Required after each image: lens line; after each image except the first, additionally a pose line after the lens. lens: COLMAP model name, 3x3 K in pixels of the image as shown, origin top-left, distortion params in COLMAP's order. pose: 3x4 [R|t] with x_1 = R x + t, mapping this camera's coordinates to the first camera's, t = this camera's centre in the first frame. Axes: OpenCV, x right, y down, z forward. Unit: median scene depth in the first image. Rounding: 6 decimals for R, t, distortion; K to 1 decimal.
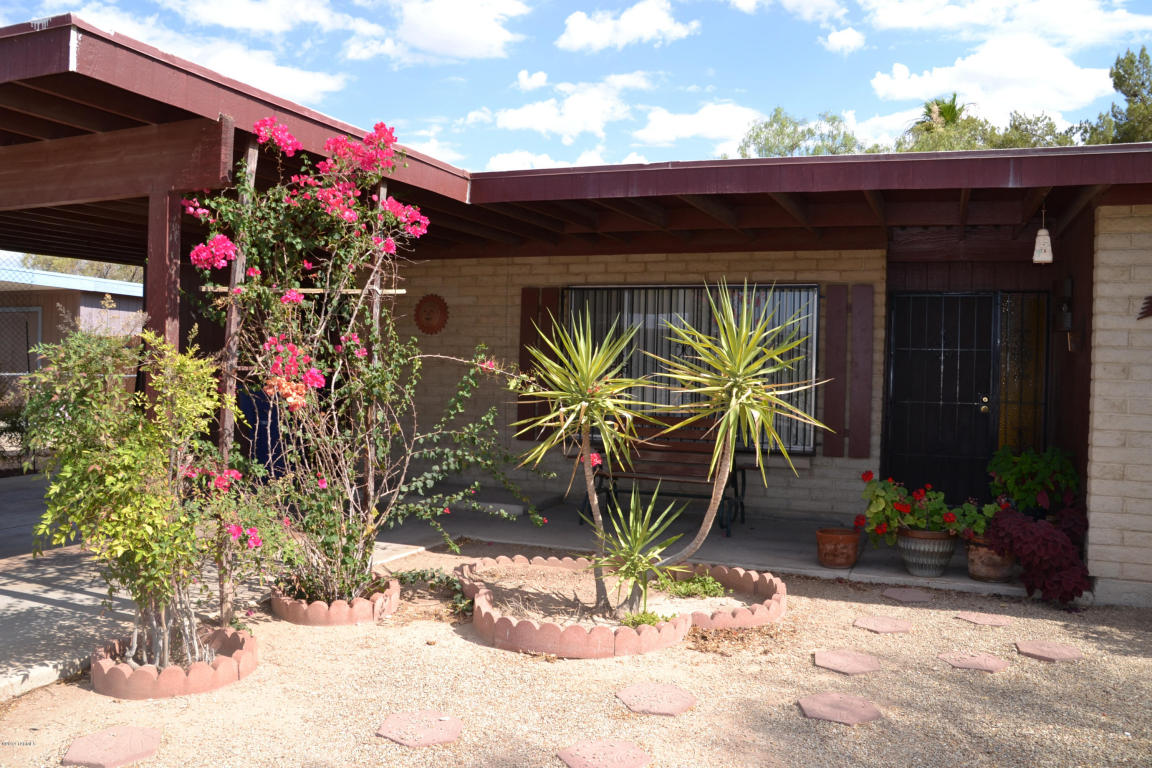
lens RADIAL K [[918.5, 0, 579.8], [0, 918.5, 390.6], [0, 0, 1]] dist [-0.176510, 0.127270]
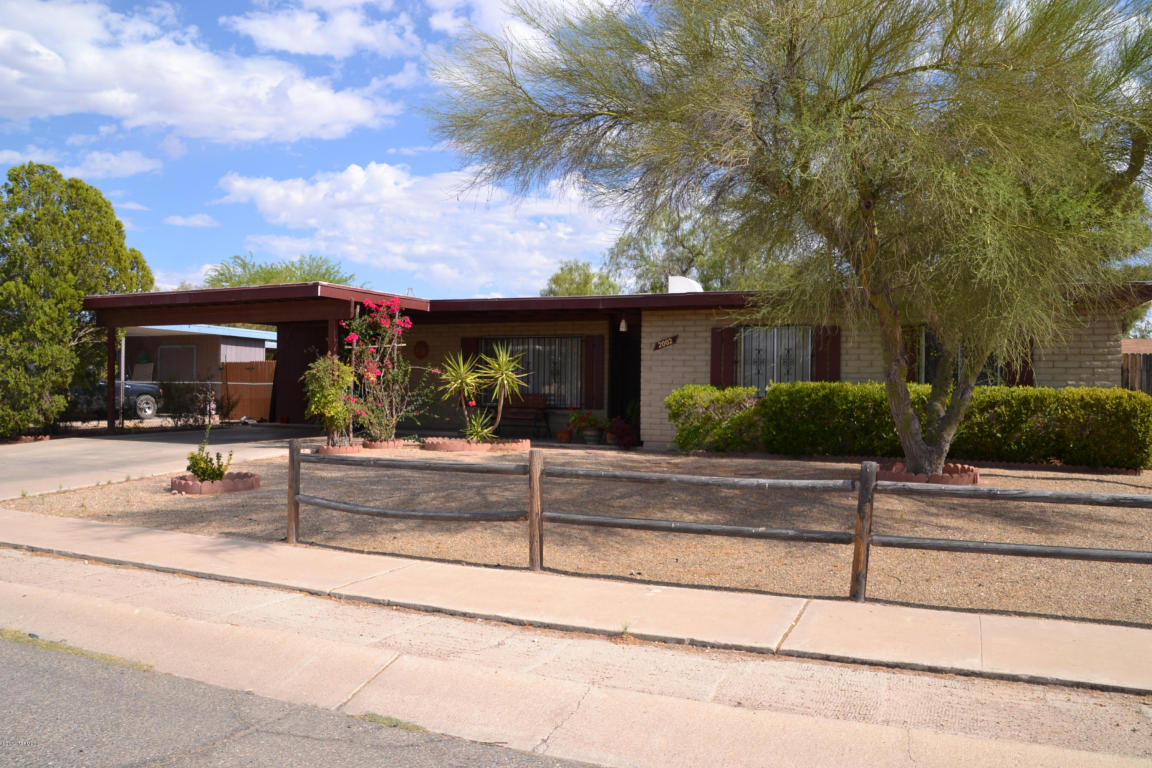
lens RADIAL K [[918.5, 0, 580.2], [0, 918.5, 391.7], [0, 0, 1]] dist [-0.176510, 0.127270]
pose [[0.999709, -0.011715, -0.021067, 0.427504], [0.011268, 0.999712, -0.021212, 0.108446], [0.021309, 0.020969, 0.999553, -1.903938]]
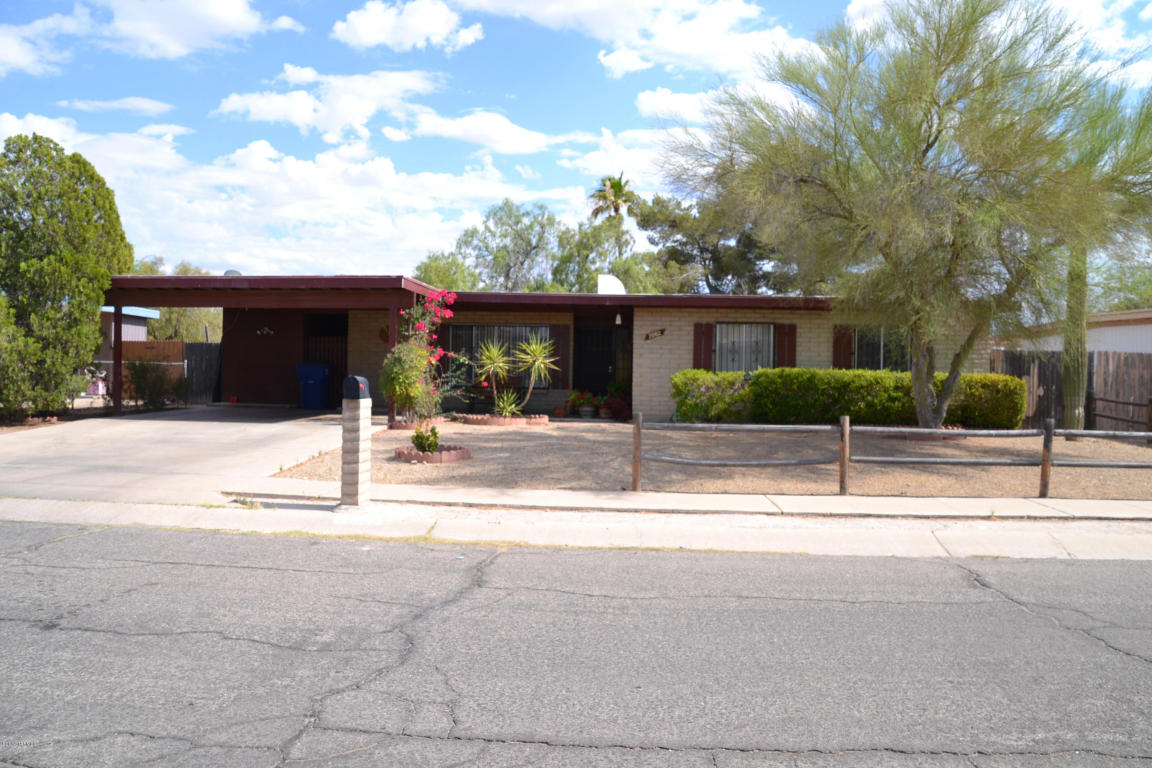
lens RADIAL K [[918.5, 0, 578.6], [0, 918.5, 376.5], [0, 0, 1]] dist [-0.176510, 0.127270]
pose [[0.945779, -0.009334, 0.324678, -0.756965], [0.013231, 0.999864, -0.009799, 0.089363], [-0.324543, 0.013563, 0.945774, -2.247326]]
